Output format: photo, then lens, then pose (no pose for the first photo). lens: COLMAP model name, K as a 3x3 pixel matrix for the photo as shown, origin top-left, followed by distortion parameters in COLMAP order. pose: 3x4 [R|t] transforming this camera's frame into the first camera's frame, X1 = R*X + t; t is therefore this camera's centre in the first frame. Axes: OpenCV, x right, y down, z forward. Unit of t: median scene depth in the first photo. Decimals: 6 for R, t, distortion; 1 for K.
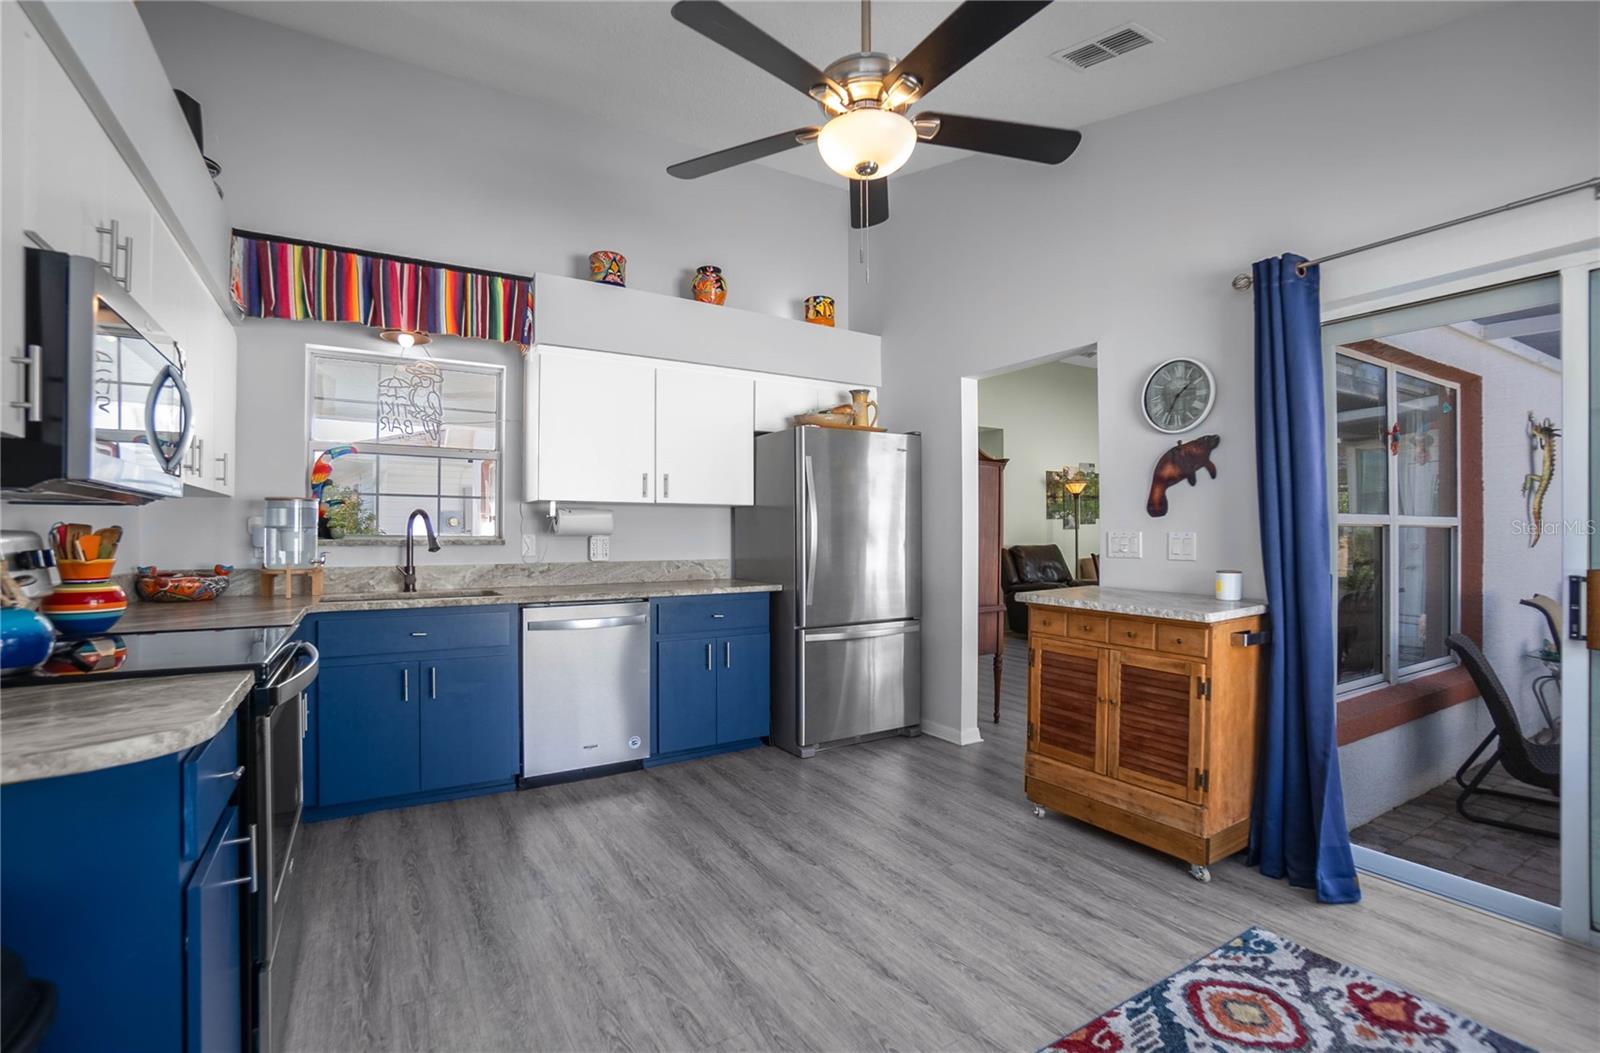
lens RADIAL K [[709.2, 0, 790.2], [0, 709.2, 528.1], [0, 0, 1]] dist [-0.034934, 0.001404]
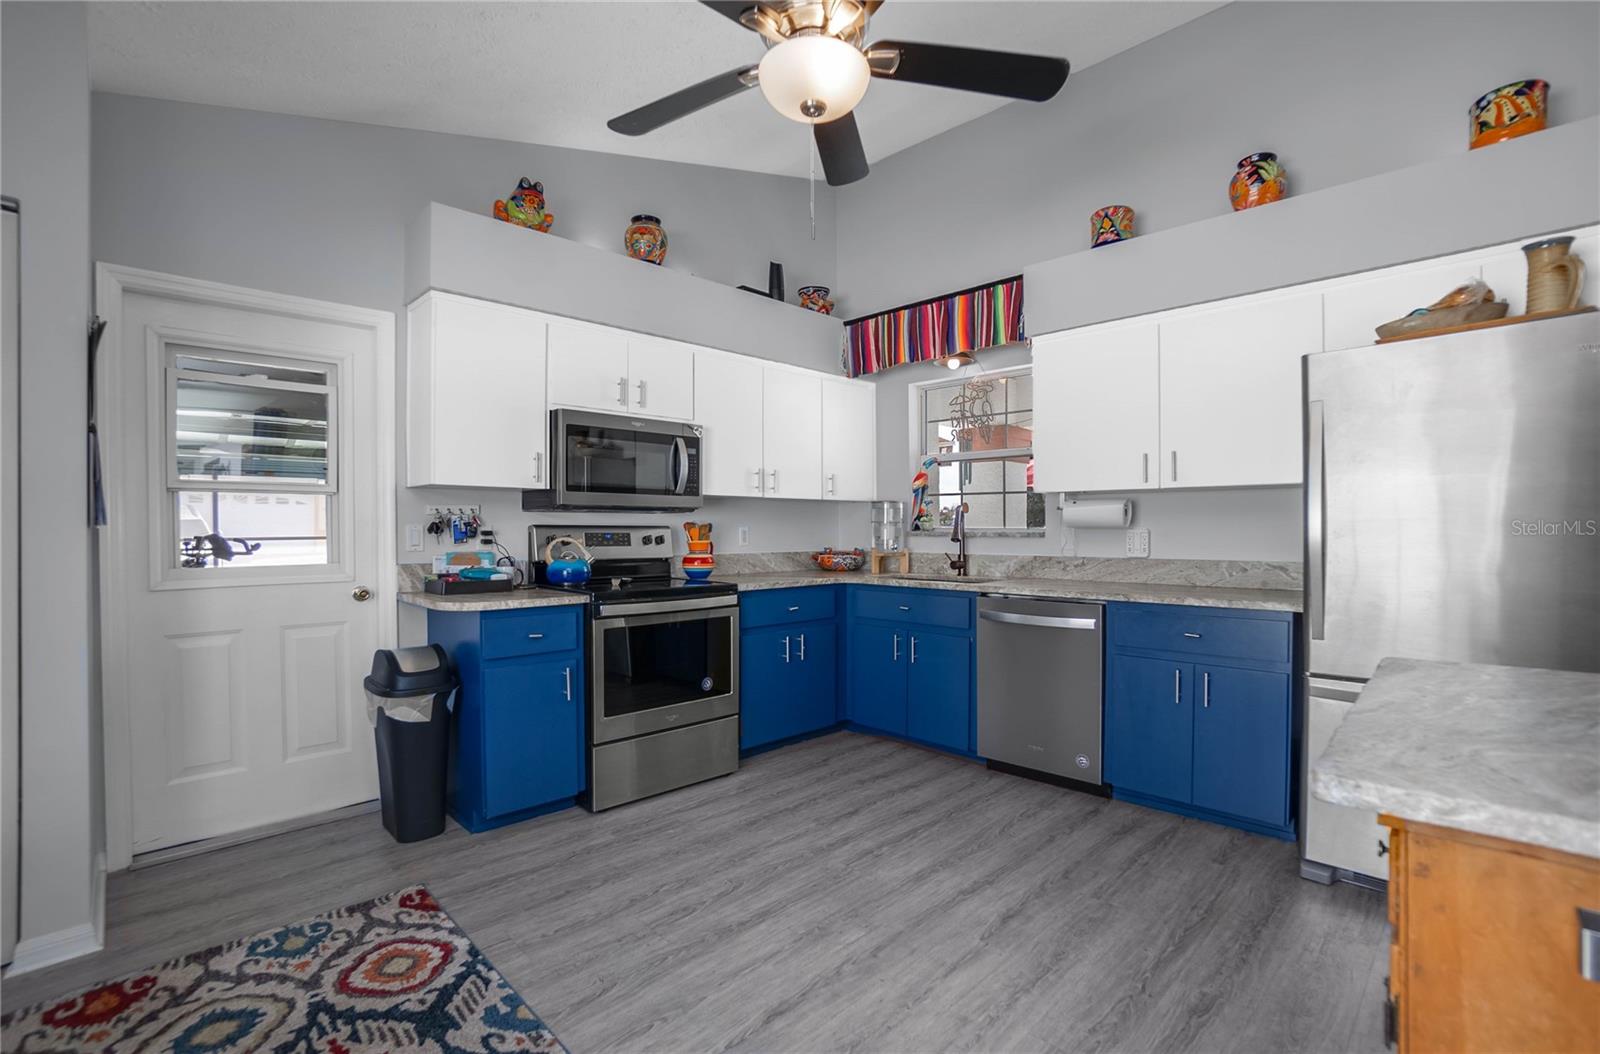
lens RADIAL K [[709.2, 0, 798.7], [0, 709.2, 532.7], [0, 0, 1]] dist [-0.034934, 0.001404]
pose [[0.246820, 0.003519, -0.969055, 0.634969], [0.009439, 0.999937, 0.006036, 0.009734], [0.969015, -0.010636, 0.246771, 0.514512]]
